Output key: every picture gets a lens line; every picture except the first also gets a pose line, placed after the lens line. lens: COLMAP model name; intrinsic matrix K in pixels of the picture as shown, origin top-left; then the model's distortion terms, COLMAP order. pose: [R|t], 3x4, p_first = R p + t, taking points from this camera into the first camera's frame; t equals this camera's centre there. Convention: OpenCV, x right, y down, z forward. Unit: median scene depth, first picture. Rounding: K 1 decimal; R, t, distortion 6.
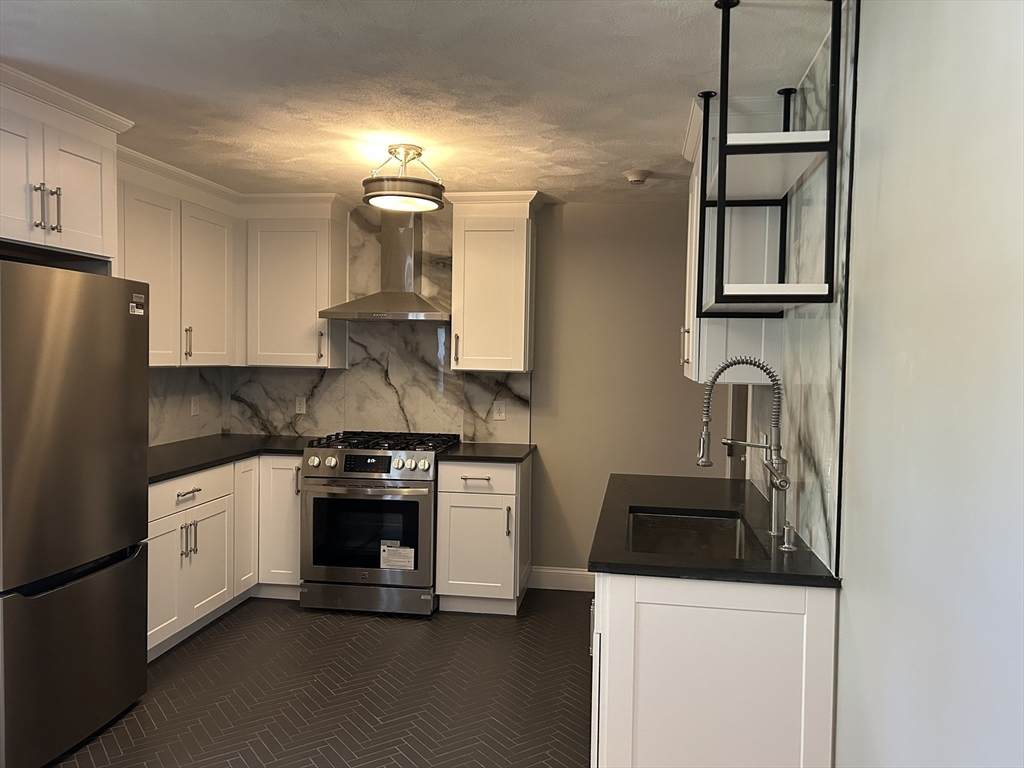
lens RADIAL K [[762.0, 0, 517.9], [0, 762.0, 384.2], [0, 0, 1]] dist [0.070945, -0.104949]
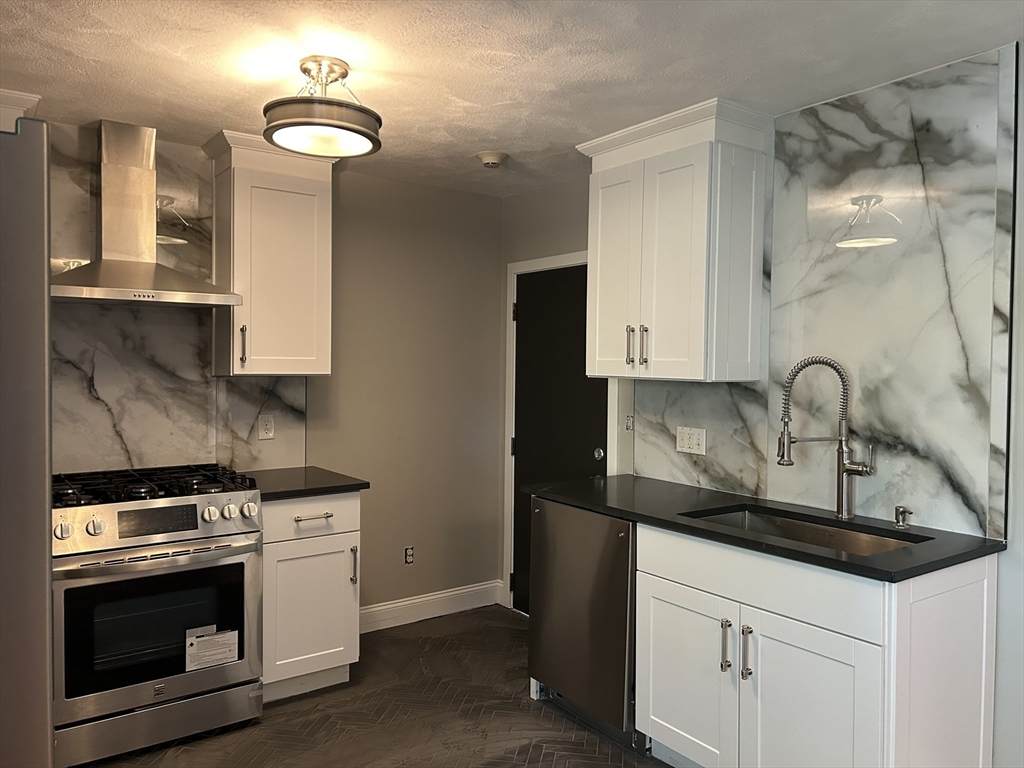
lens RADIAL K [[762.0, 0, 504.0], [0, 762.0, 382.4], [0, 0, 1]] dist [0.070945, -0.104949]
pose [[0.718776, -0.028569, 0.694654, -0.441352], [0.027845, 0.999537, 0.012296, -0.014535], [-0.694684, 0.010505, 0.719239, 0.315639]]
